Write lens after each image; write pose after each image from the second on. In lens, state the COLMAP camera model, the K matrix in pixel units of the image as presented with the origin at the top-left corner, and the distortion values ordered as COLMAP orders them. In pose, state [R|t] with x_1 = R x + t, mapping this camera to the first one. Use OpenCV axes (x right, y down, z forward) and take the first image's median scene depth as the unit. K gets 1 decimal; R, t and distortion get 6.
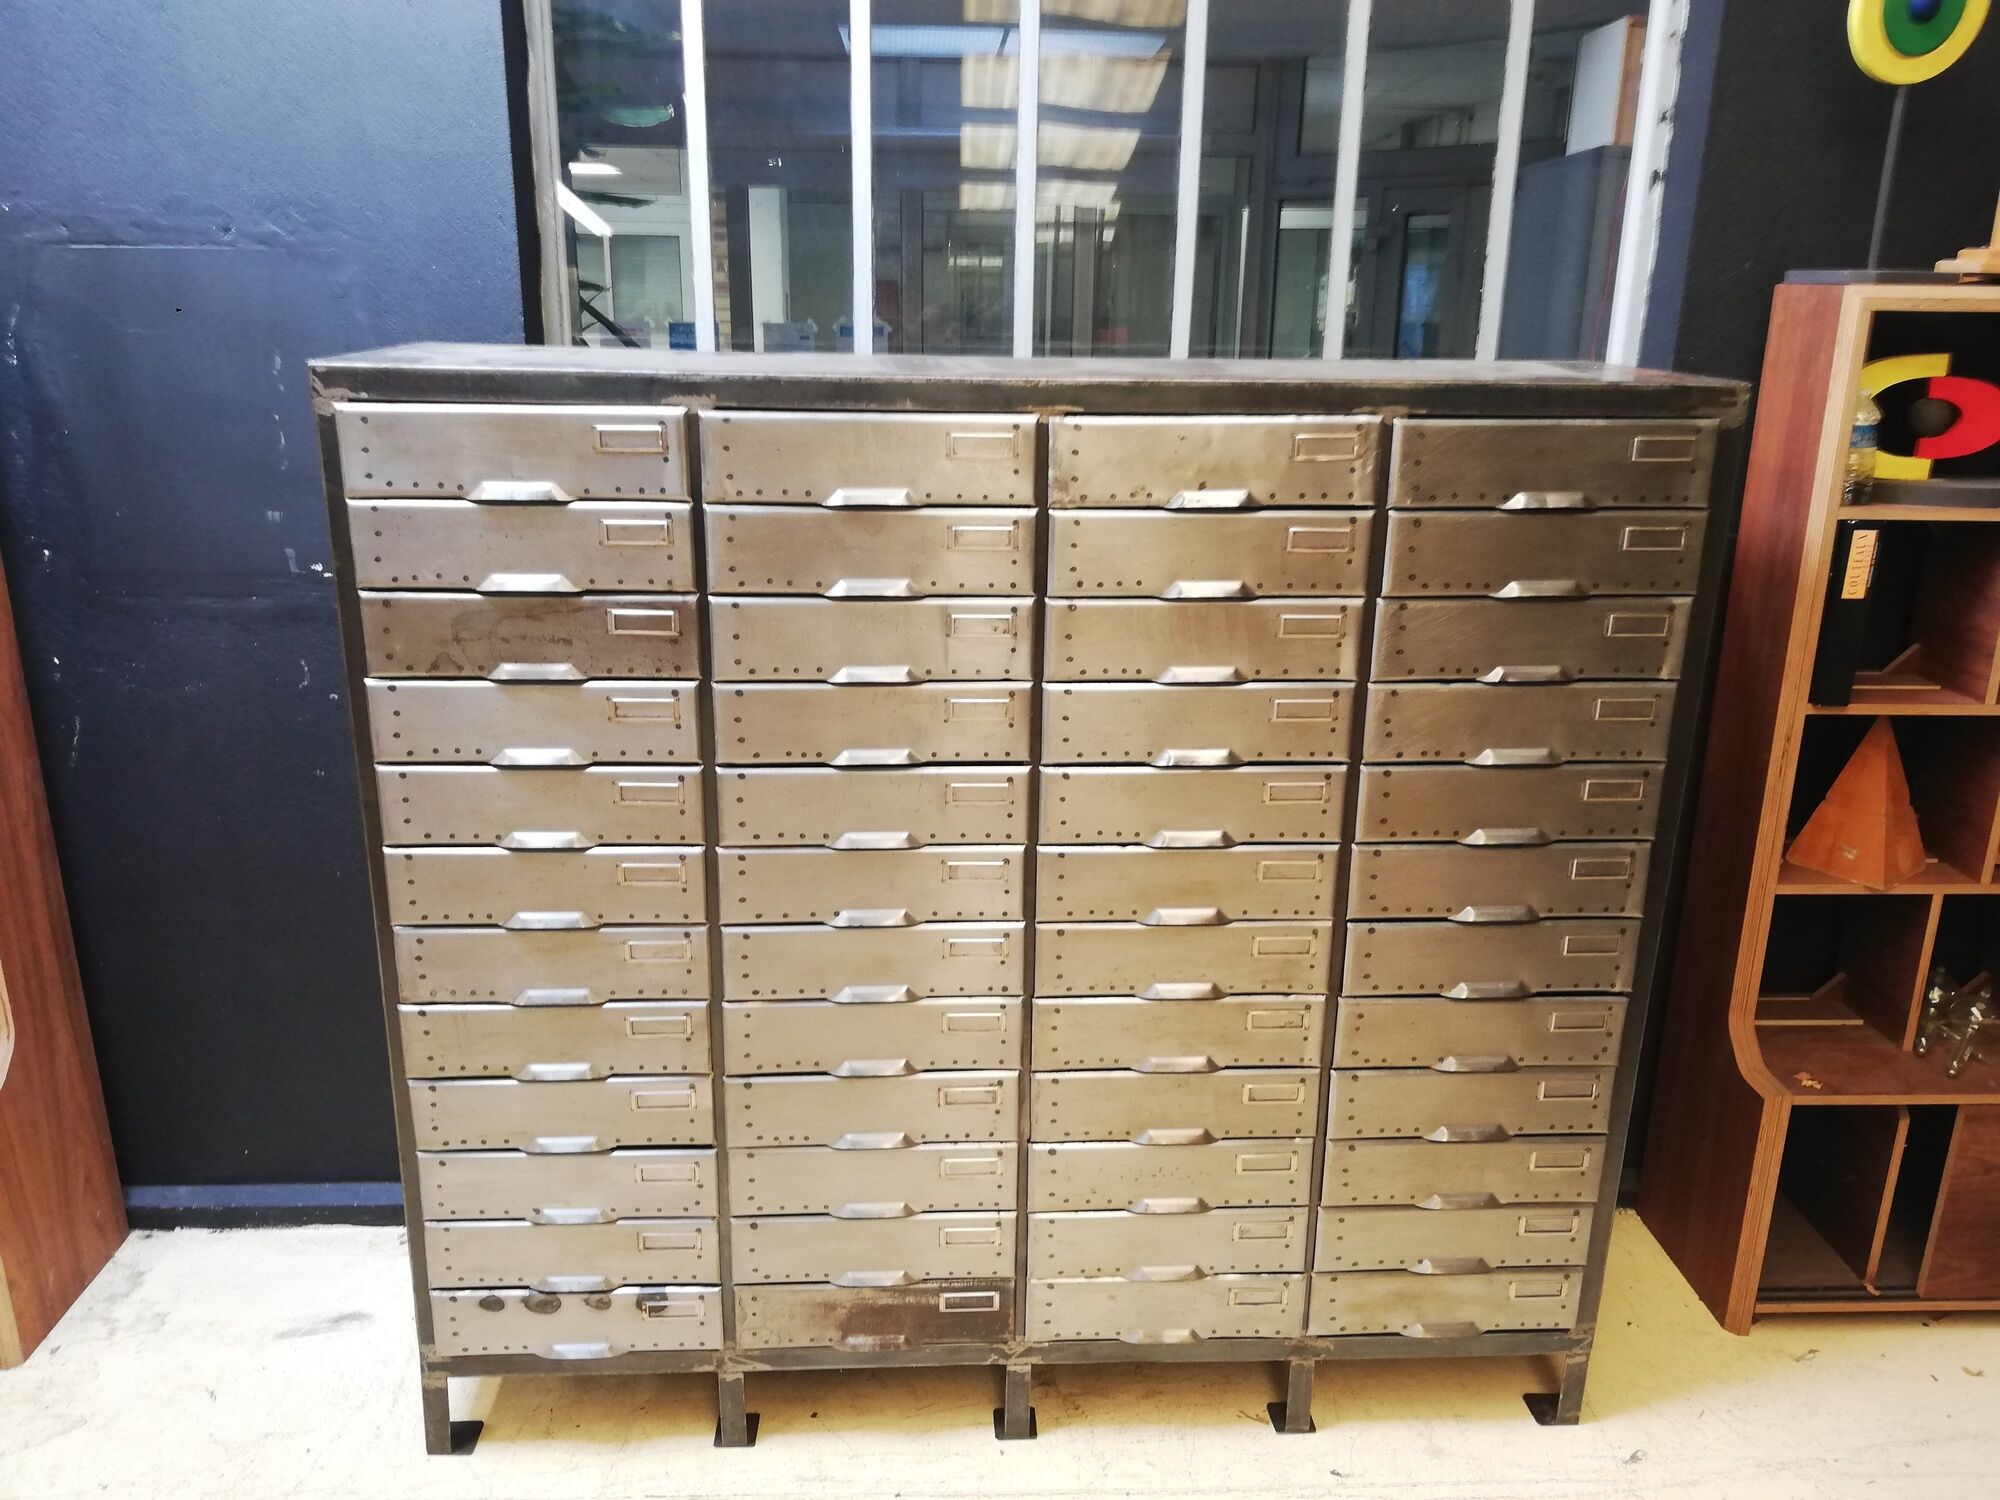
lens RADIAL K [[1508.6, 0, 953.7], [0, 1508.6, 737.2], [0, 0, 1]] dist [0.060759, -0.088415]
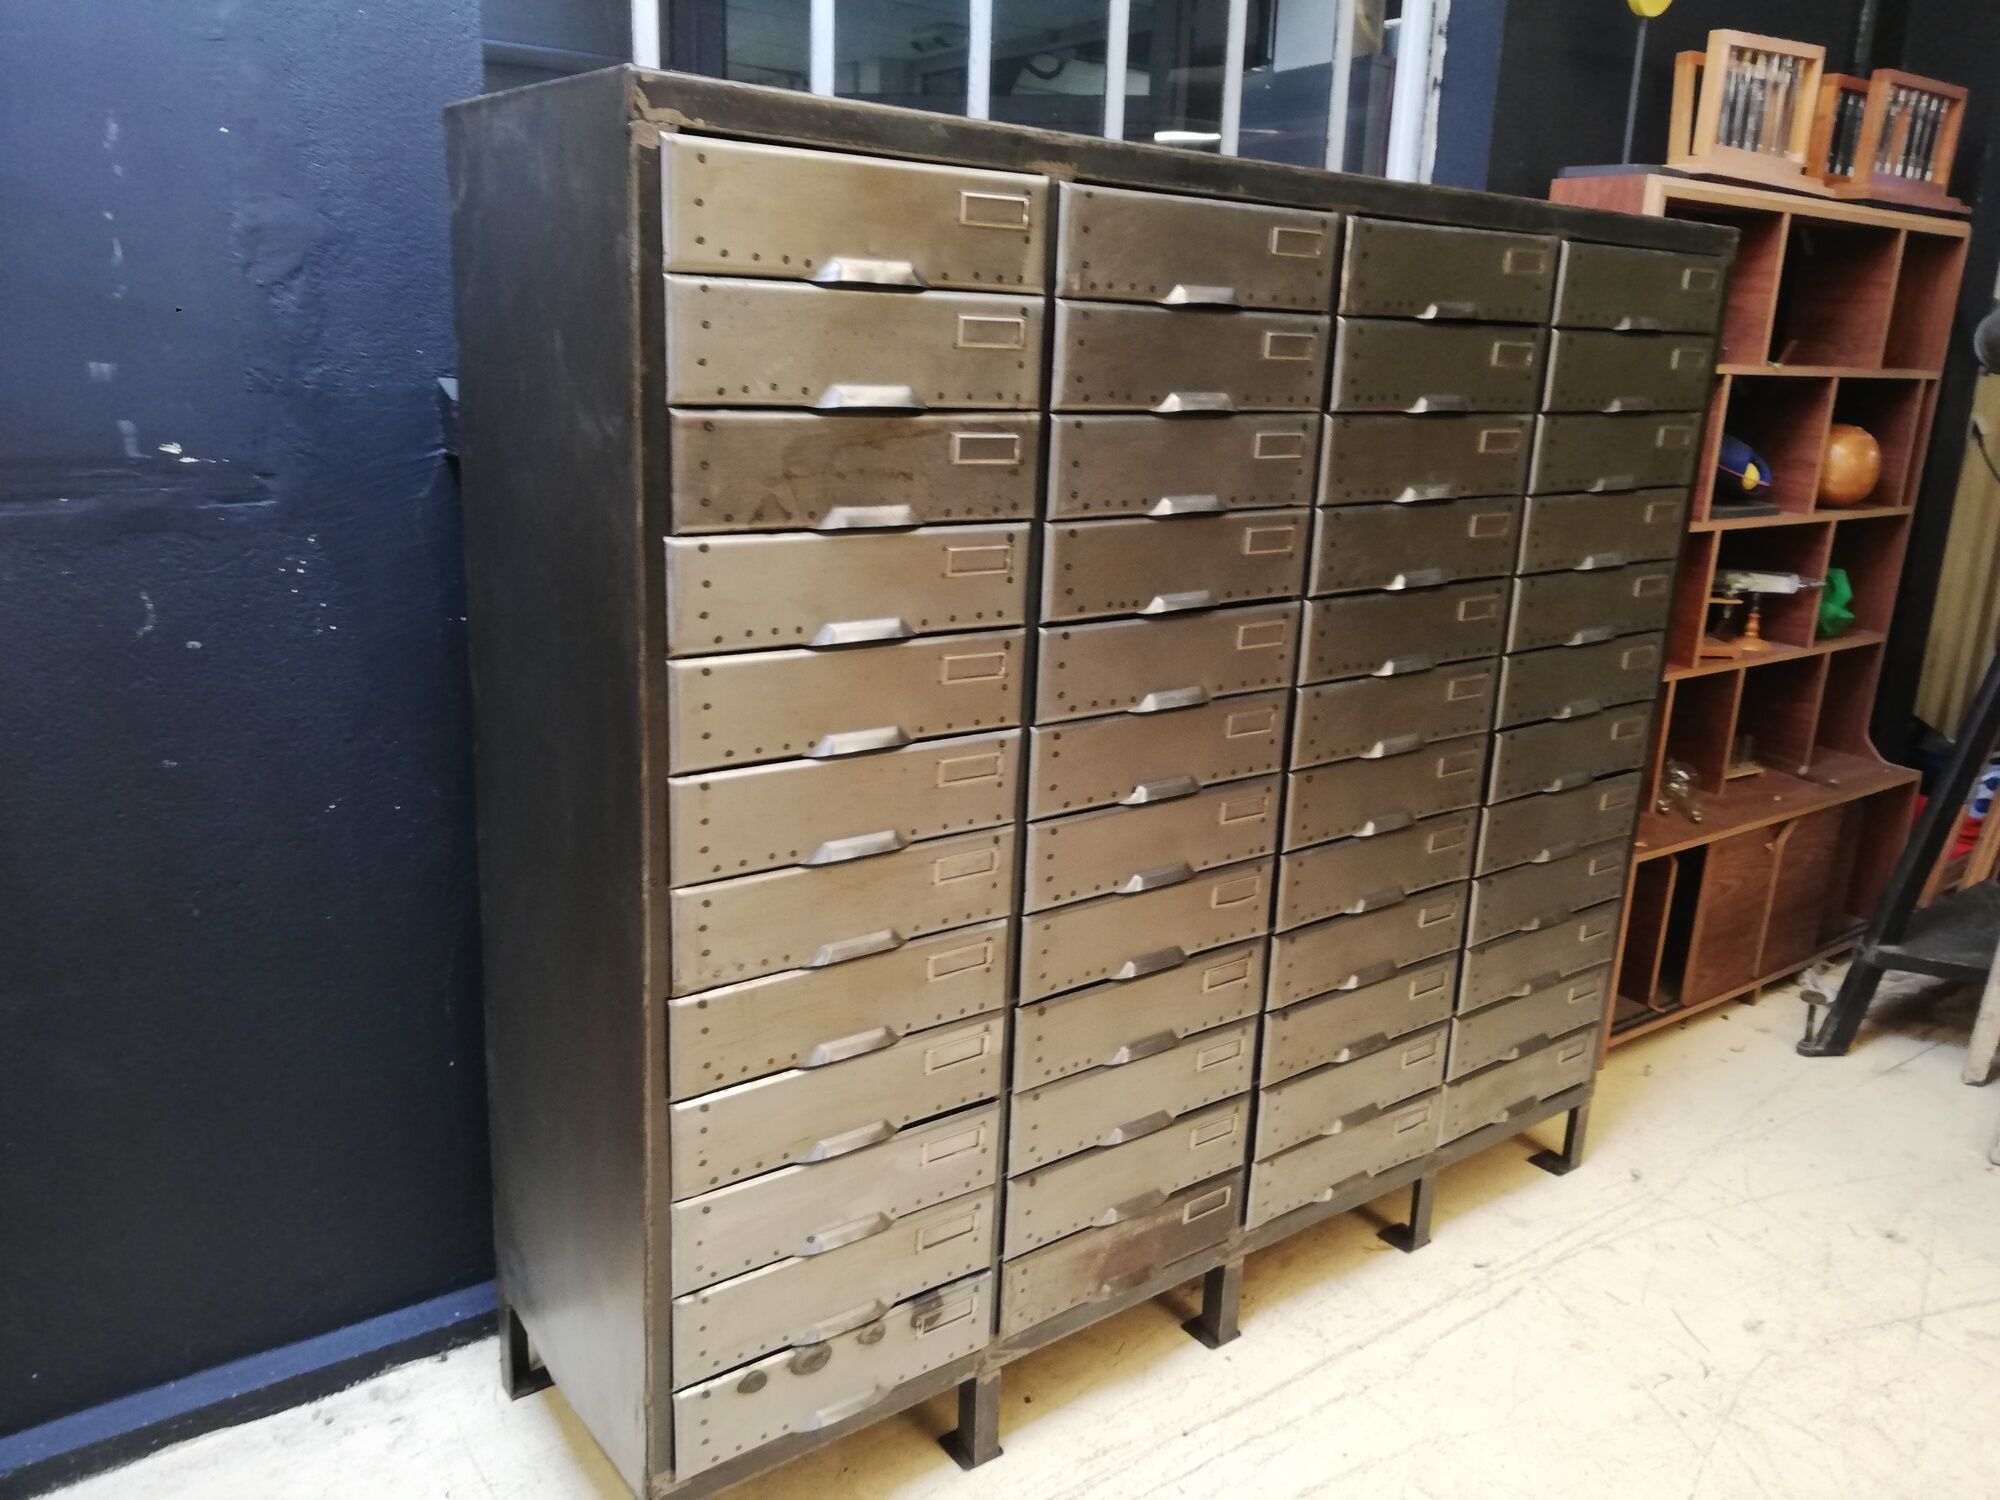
lens RADIAL K [[1528.8, 0, 1001.0], [0, 1528.8, 734.3], [0, 0, 1]] dist [0.050612, -0.075558]
pose [[0.829933, -0.122078, 0.544343, -0.598762], [0.128290, 0.991376, 0.026734, 0.049451], [-0.542912, 0.047646, 0.838437, 0.285721]]
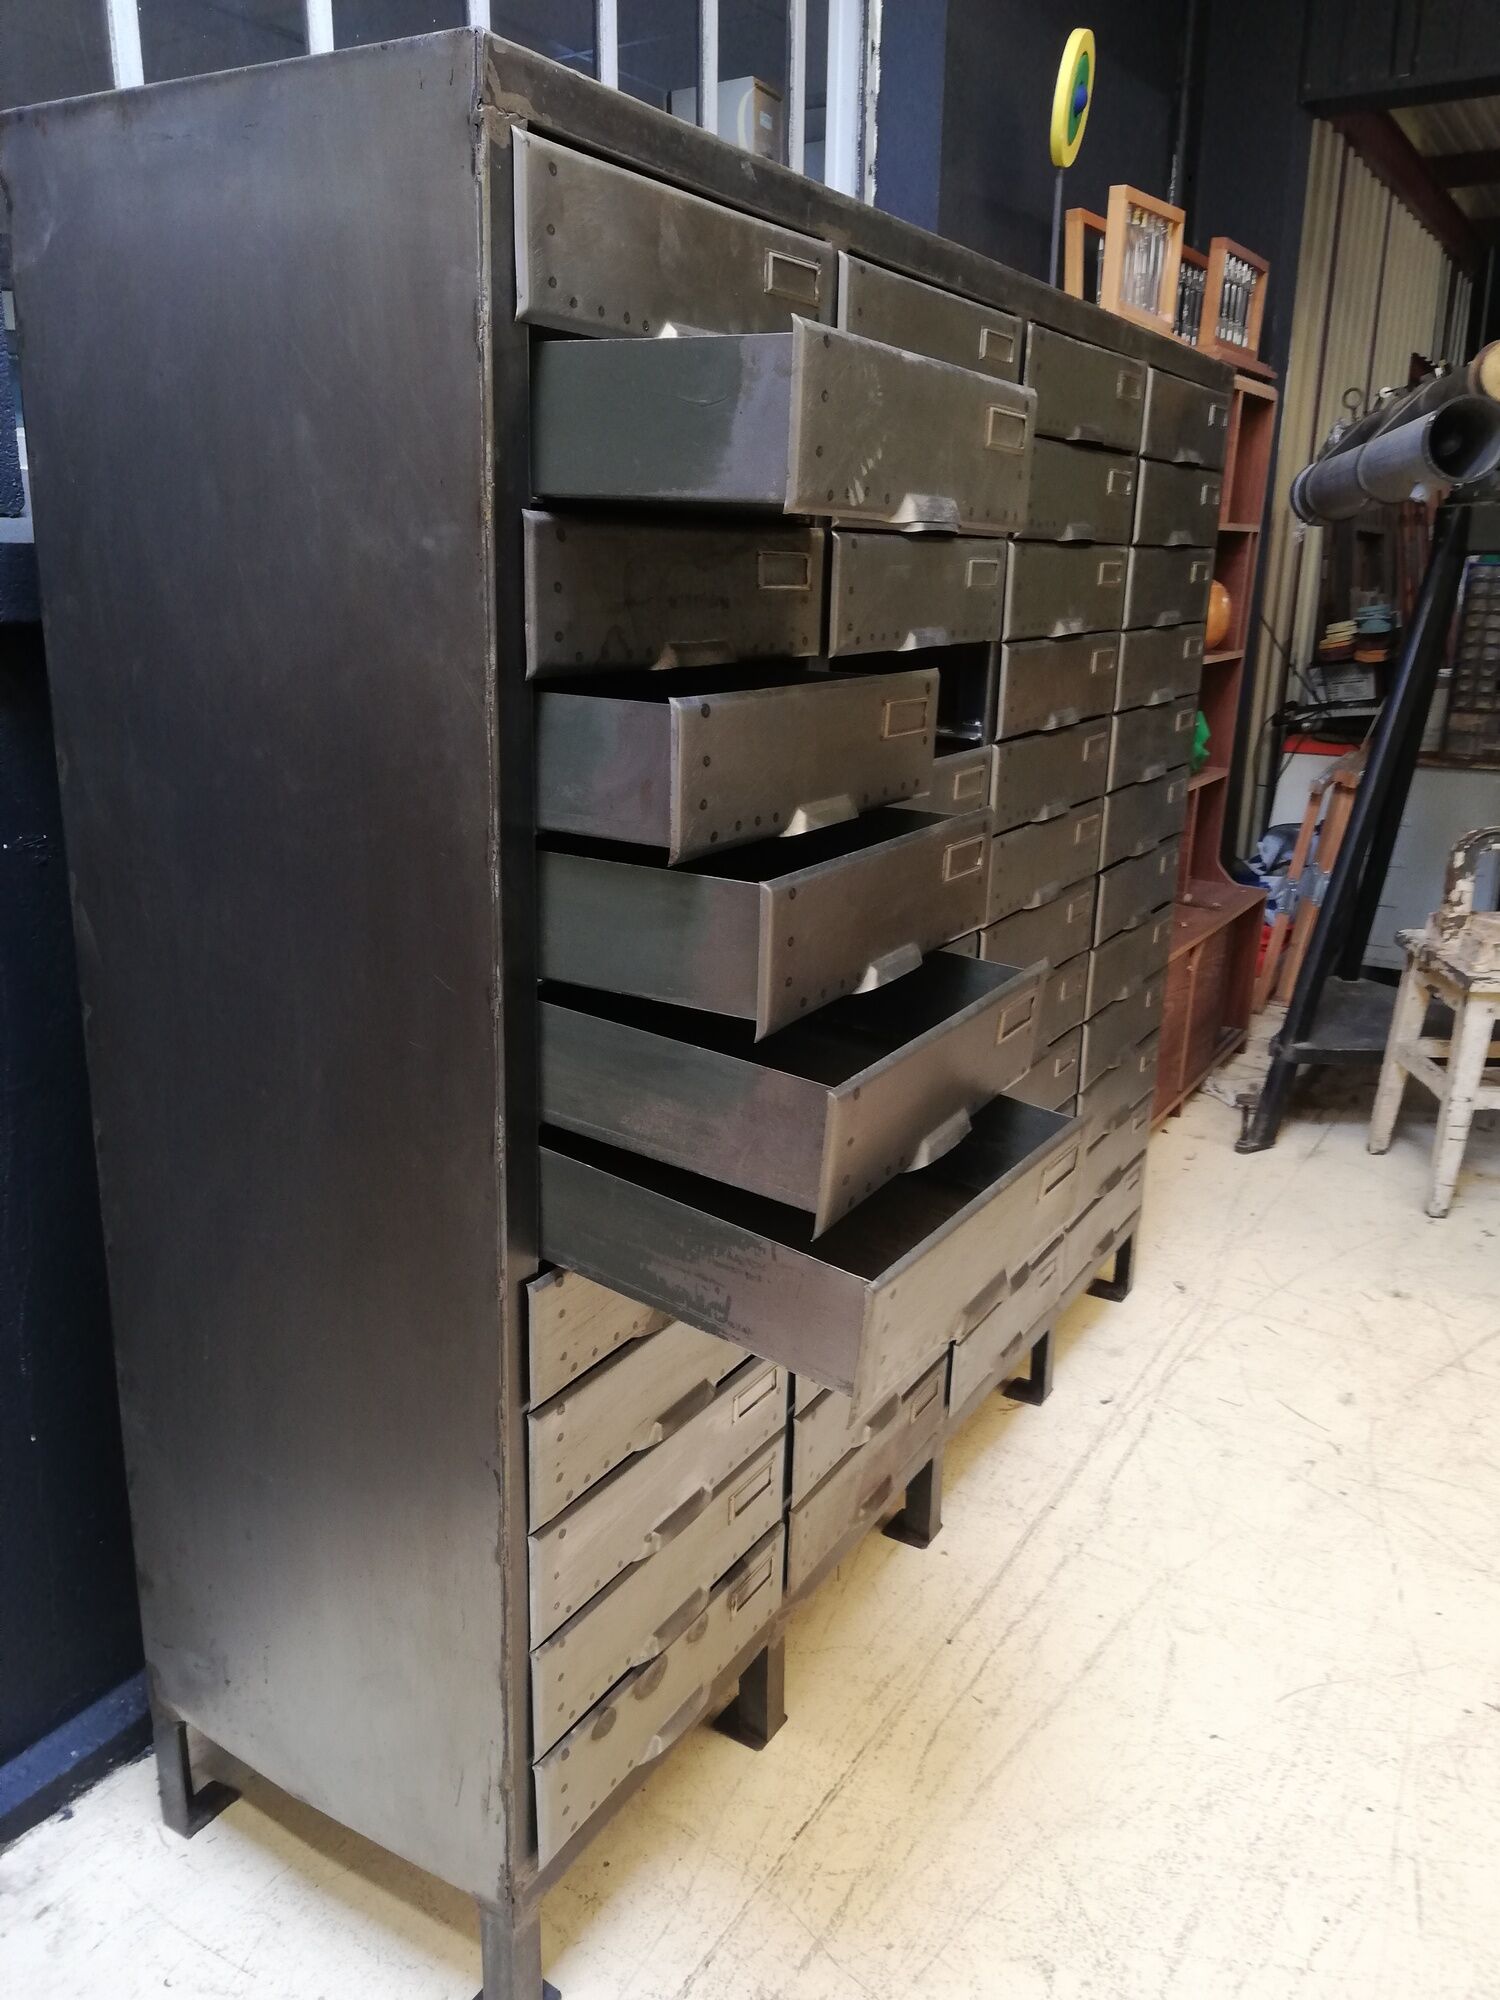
lens RADIAL K [[1528.8, 0, 766.2], [0, 1528.8, 997.3], [0, 0, 1]] dist [0.050612, -0.075558]
pose [[0.555530, -0.231790, 0.798536, -0.728203], [0.223264, 0.966675, 0.125274, 0.019115], [-0.800962, 0.108691, 0.588767, 0.560294]]
